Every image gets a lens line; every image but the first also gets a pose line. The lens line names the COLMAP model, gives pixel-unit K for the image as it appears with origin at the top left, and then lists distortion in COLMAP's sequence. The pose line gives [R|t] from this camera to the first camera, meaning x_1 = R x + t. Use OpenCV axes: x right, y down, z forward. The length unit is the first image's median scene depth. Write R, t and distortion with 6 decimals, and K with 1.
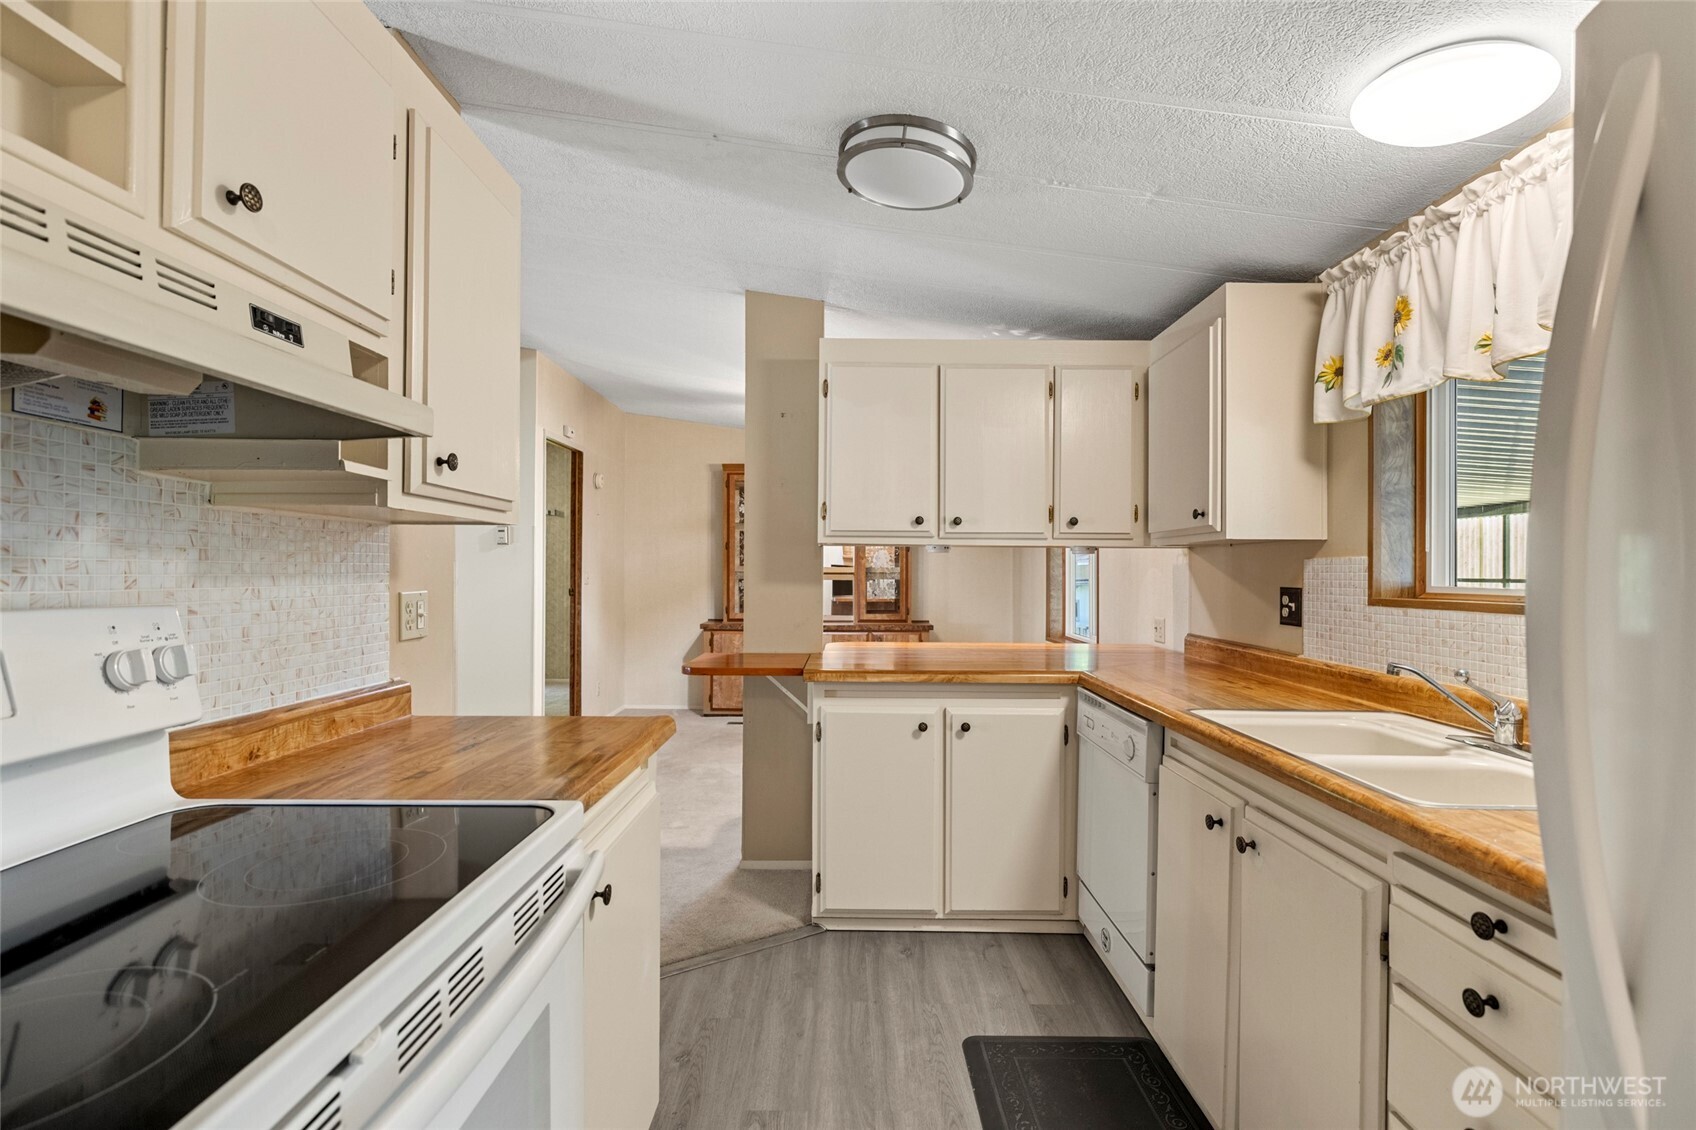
lens RADIAL K [[808.3, 0, 835.4], [0, 808.3, 571.4], [0, 0, 1]] dist [-0.016328, 0.000110]
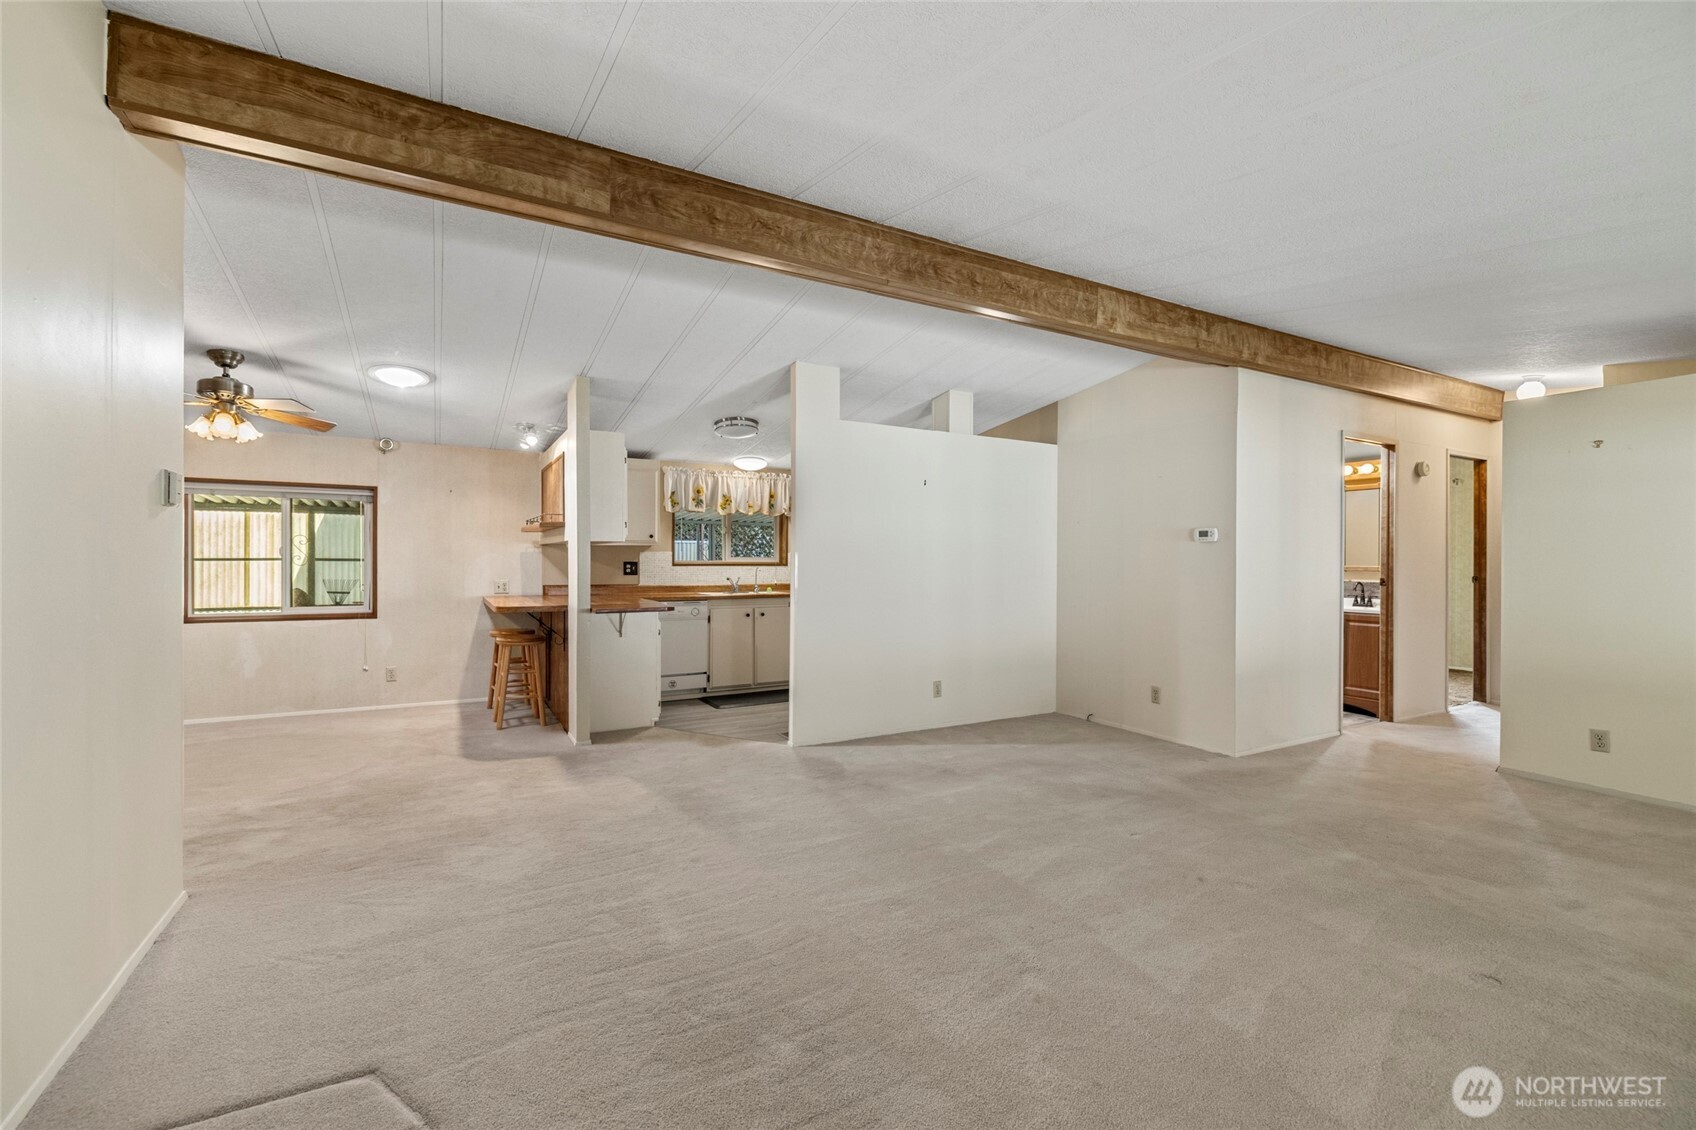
lens RADIAL K [[717.1, 0, 828.0], [0, 717.1, 563.1], [0, 0, 1]] dist [0.000904, -0.000593]
pose [[-0.499040, -0.013050, 0.866480, -3.245016], [-0.006102, 0.999915, 0.011546, -0.013791], [-0.866557, 0.000475, -0.499077, 2.694583]]
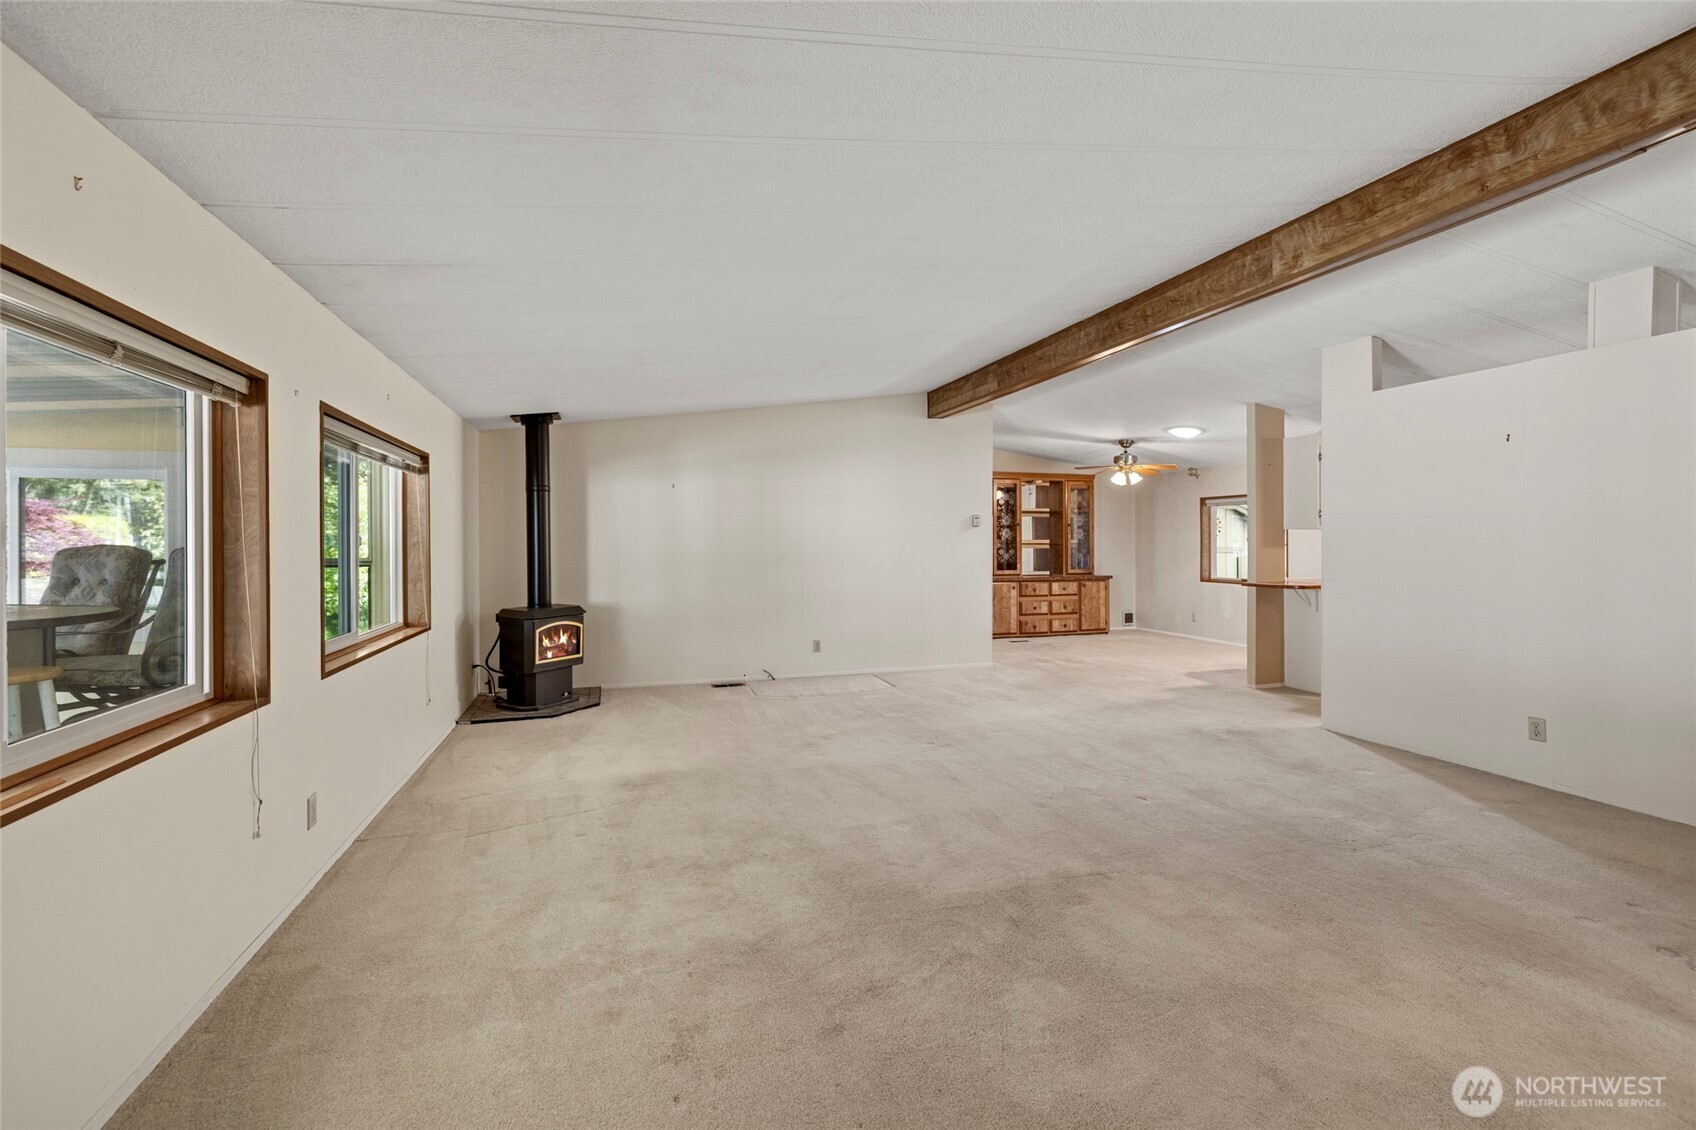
lens RADIAL K [[717.1, 0, 838.6], [0, 717.1, 549.1], [0, 0, 1]] dist [0.000904, -0.000593]
pose [[0.948030, -0.010248, 0.318017, -3.492946], [0.007725, 0.999928, 0.009194, -0.016169], [-0.318088, -0.006259, 0.948040, -0.776389]]
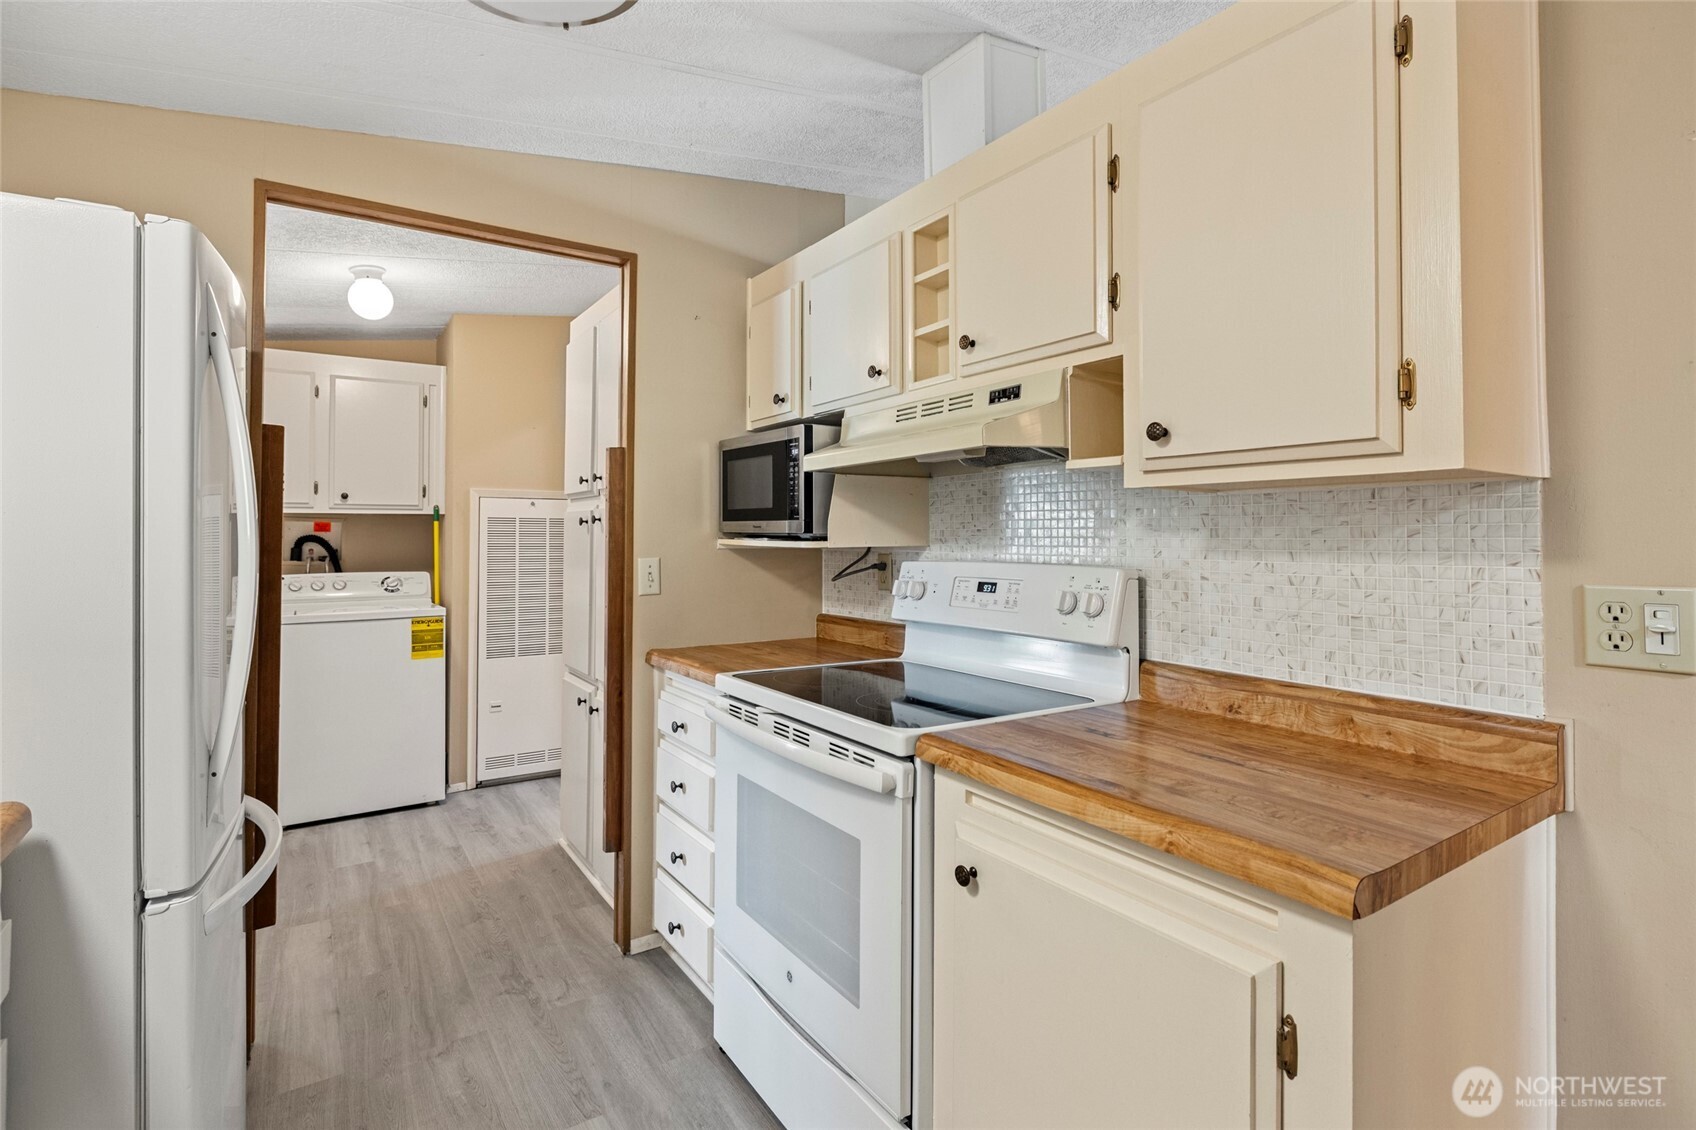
lens RADIAL K [[808.3, 0, 851.5], [0, 808.3, 522.4], [0, 0, 1]] dist [-0.016328, 0.000110]
pose [[-0.819018, -0.018856, -0.573458, 0.320408], [-0.007257, 0.999720, -0.022507, -0.004310], [0.573722, -0.014273, -0.818926, 1.397180]]
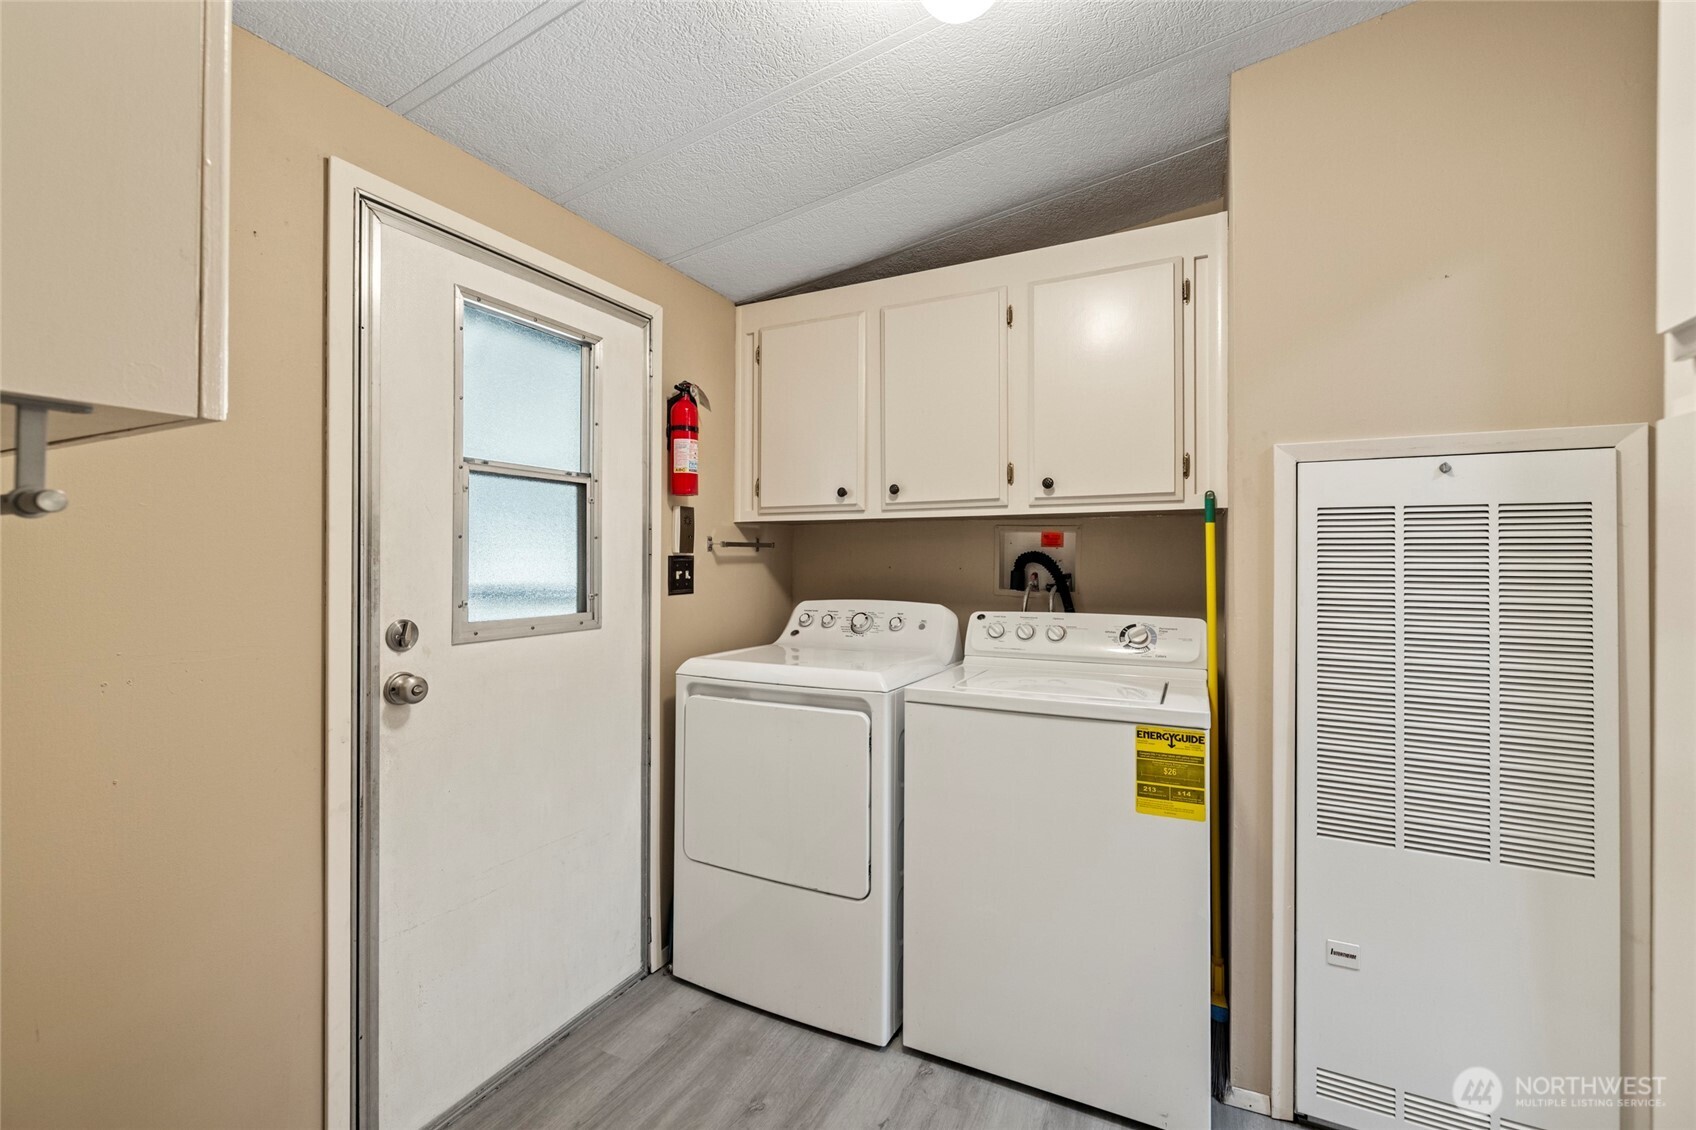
lens RADIAL K [[717.1, 0, 840.9], [0, 717.1, 554.6], [0, 0, 1]] dist [0.000904, -0.000593]
pose [[-0.900709, -0.008302, 0.434343, -0.036607], [-0.009423, 0.999956, -0.000429, 0.001690], [-0.434320, -0.004479, -0.900747, -0.181160]]
